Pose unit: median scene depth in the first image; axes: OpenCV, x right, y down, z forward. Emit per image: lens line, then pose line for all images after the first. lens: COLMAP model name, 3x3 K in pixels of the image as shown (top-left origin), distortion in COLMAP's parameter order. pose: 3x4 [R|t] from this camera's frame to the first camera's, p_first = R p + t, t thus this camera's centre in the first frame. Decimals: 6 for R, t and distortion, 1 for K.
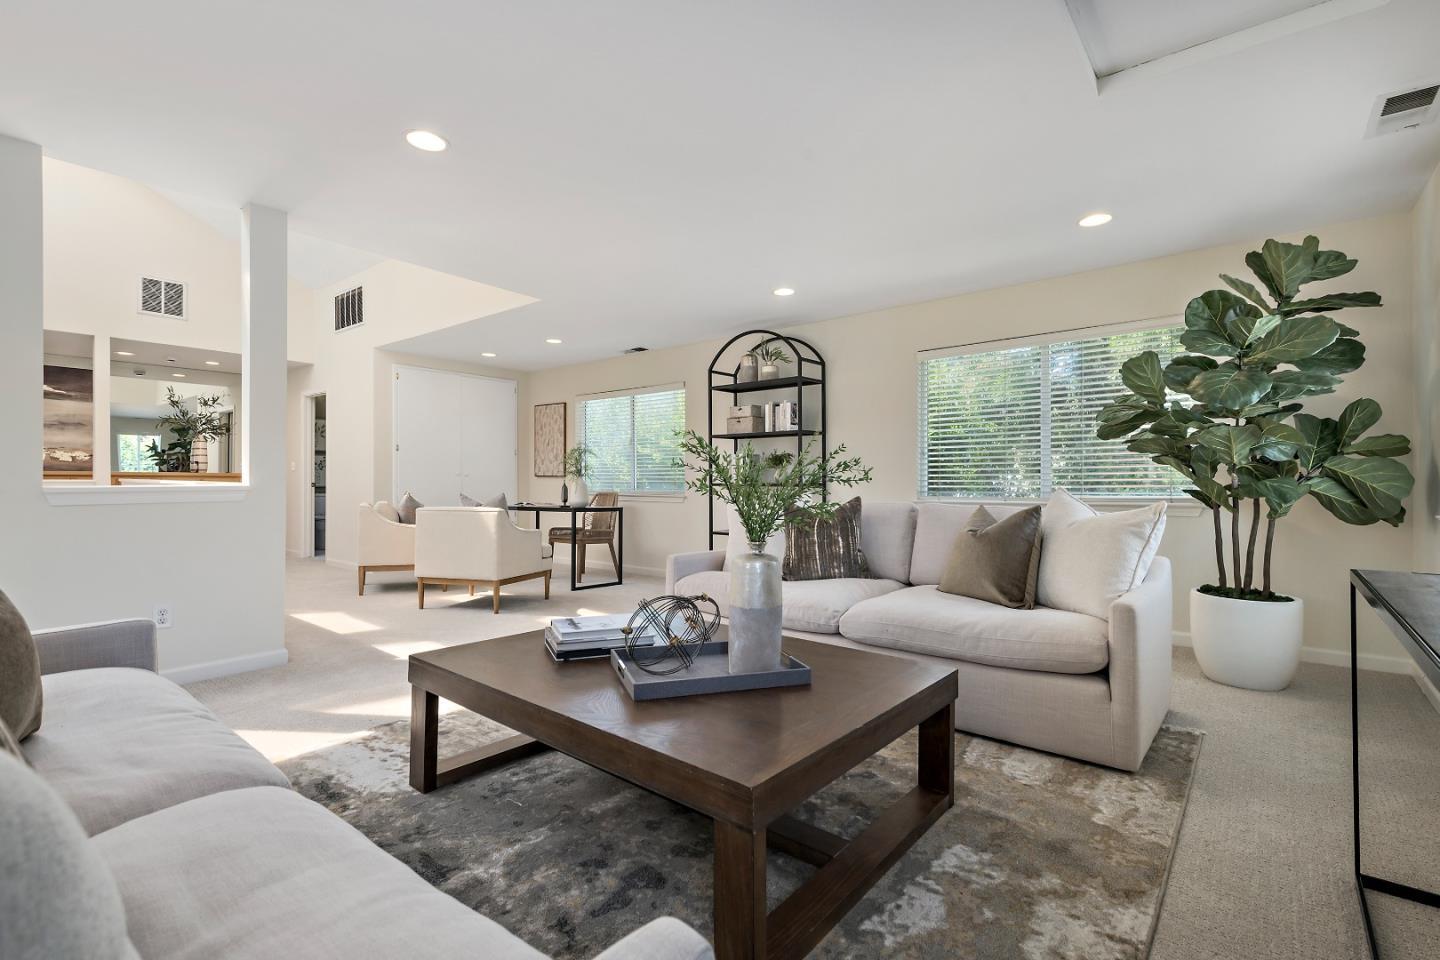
lens RADIAL K [[663.3, 0, 725.9], [0, 663.3, 480.0], [0, 0, 1]] dist [0.022279, -0.006283]
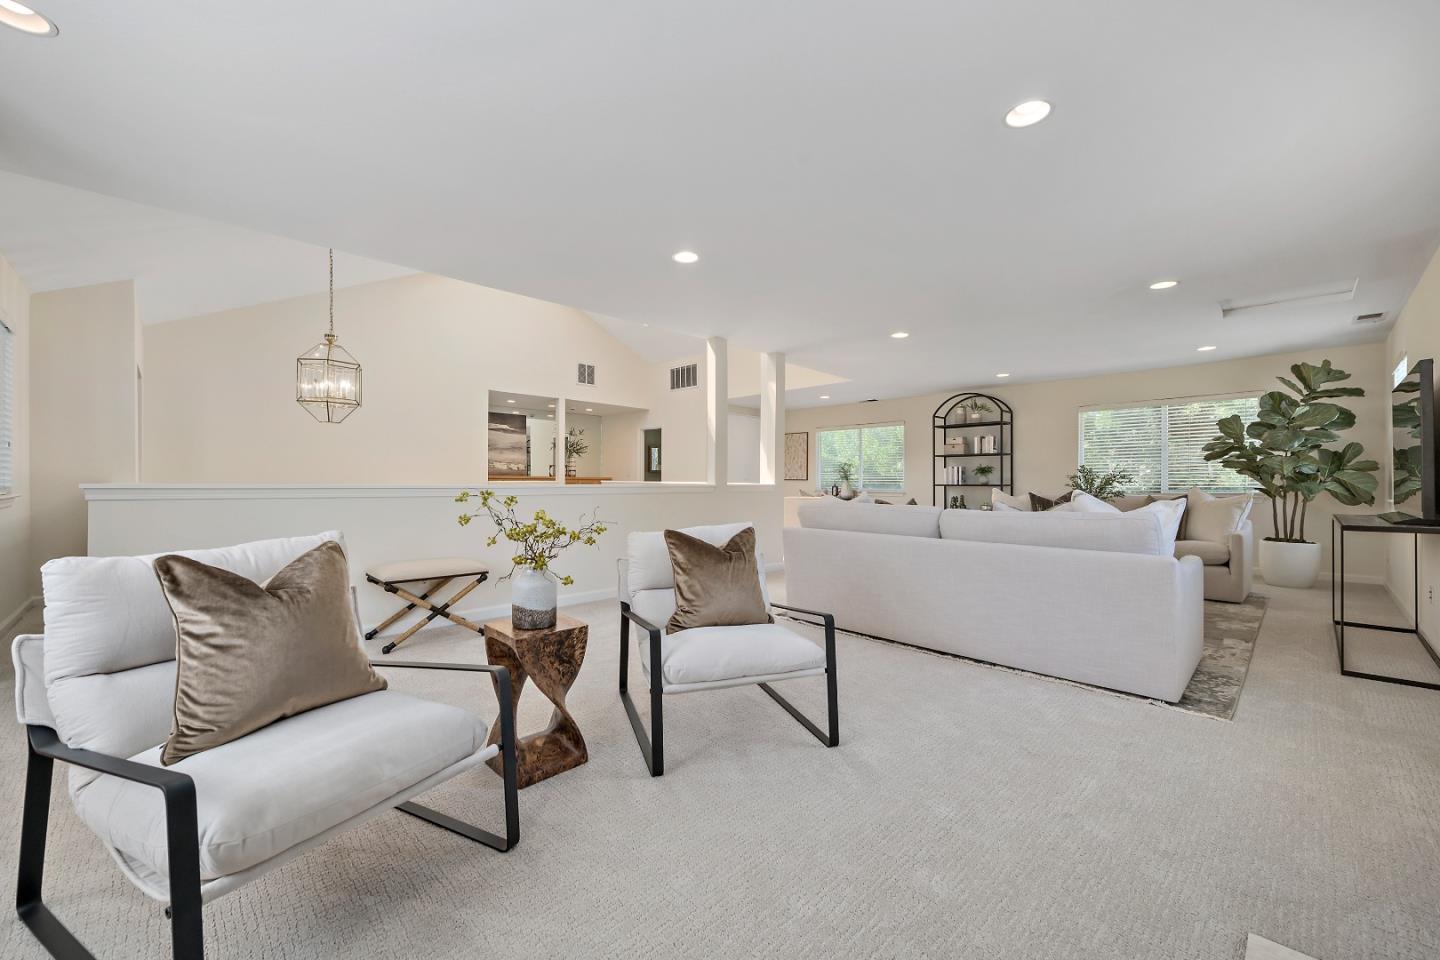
lens RADIAL K [[590.2, 0, 721.3], [0, 590.2, 484.8], [0, 0, 1]] dist [0.010068, -0.000945]
pose [[0.995299, 0.001206, -0.096841, -0.651762], [-0.000710, 0.999986, 0.005154, -0.001990], [0.096846, -0.005061, 0.995286, -0.816970]]
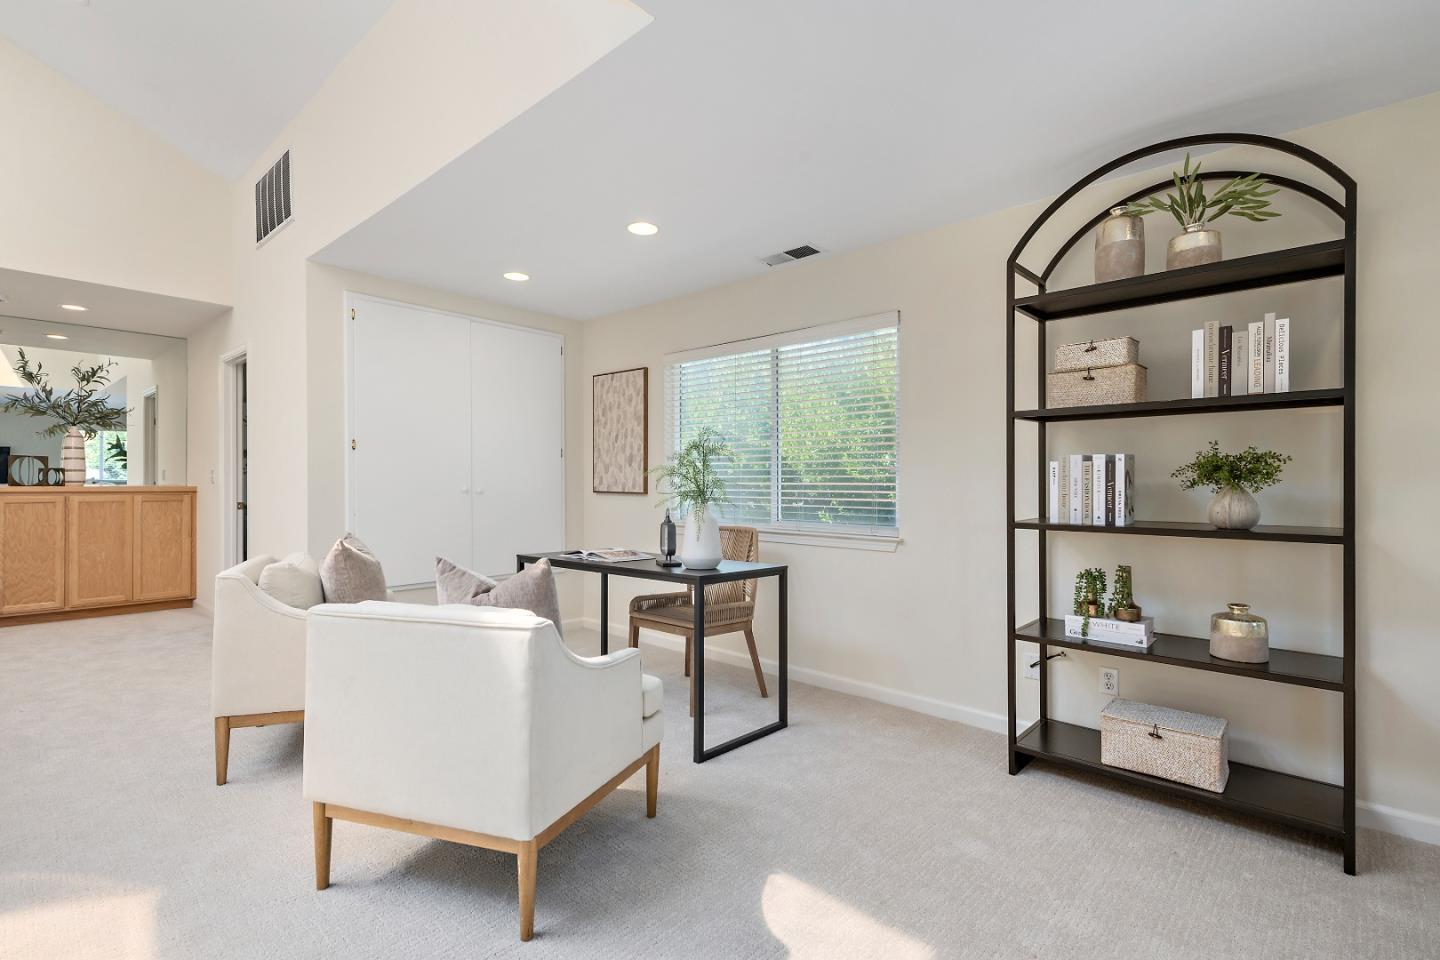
lens RADIAL K [[663.3, 0, 721.4], [0, 663.3, 485.2], [0, 0, 1]] dist [0.022279, -0.006283]
pose [[0.998513, 0.000348, -0.054516, -0.302912], [0.000004, 0.999979, 0.006457, -0.035178], [0.054517, -0.006447, 0.998492, 0.886394]]
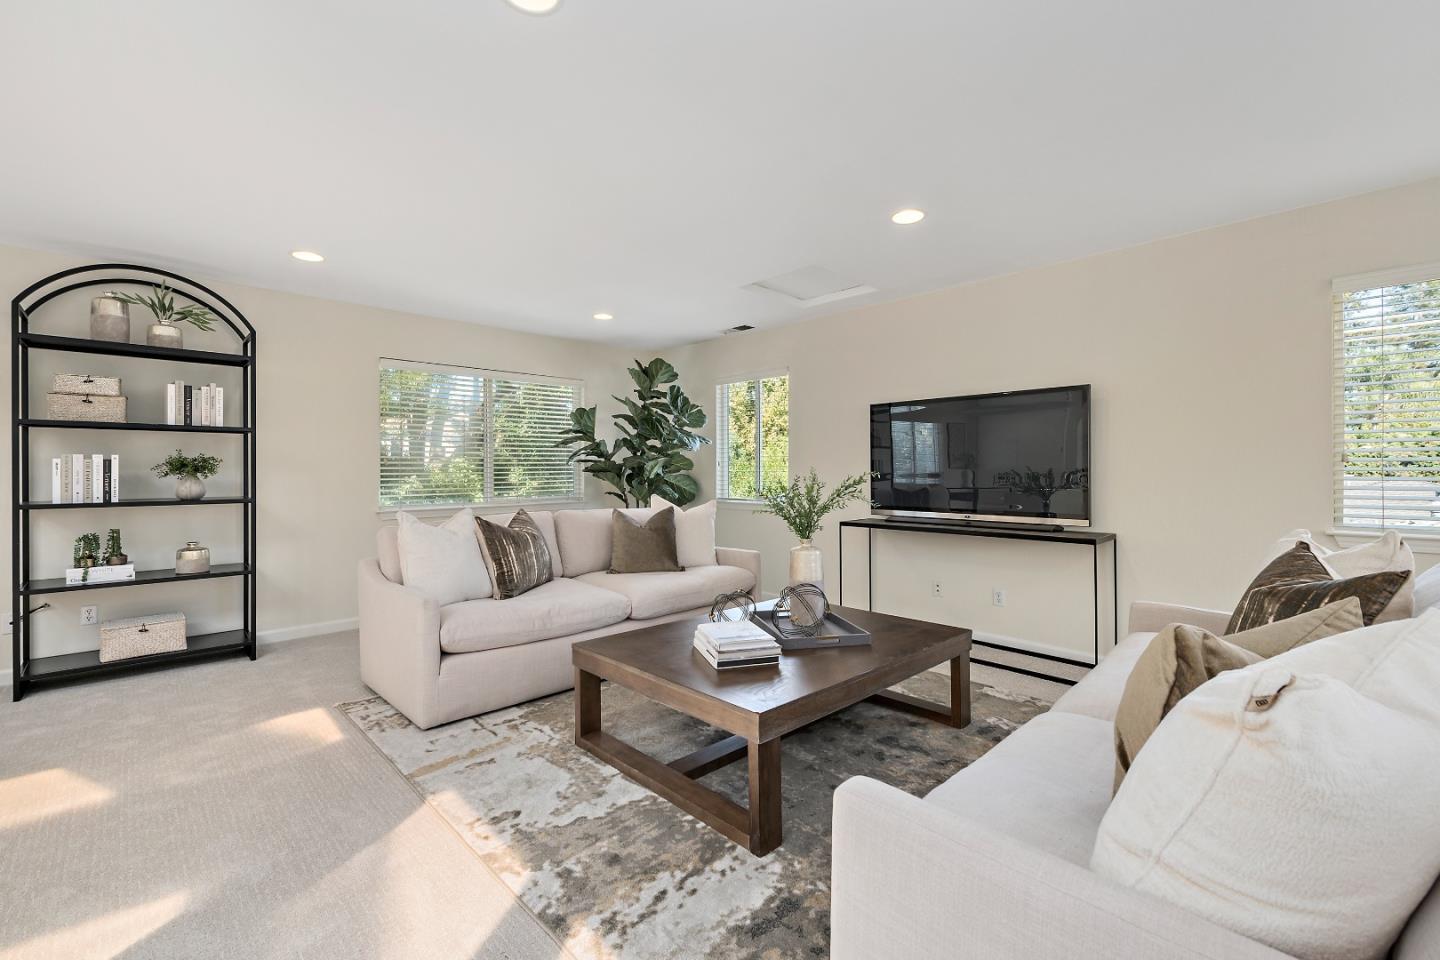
lens RADIAL K [[608.3, 0, 723.7], [0, 608.3, 471.2], [0, 0, 1]] dist [0.003070, -0.000035]
pose [[0.100344, 0.003649, 0.994946, -0.757781], [0.003305, 0.999987, -0.004000, -0.030612], [-0.994947, 0.003690, 0.100331, 0.571737]]
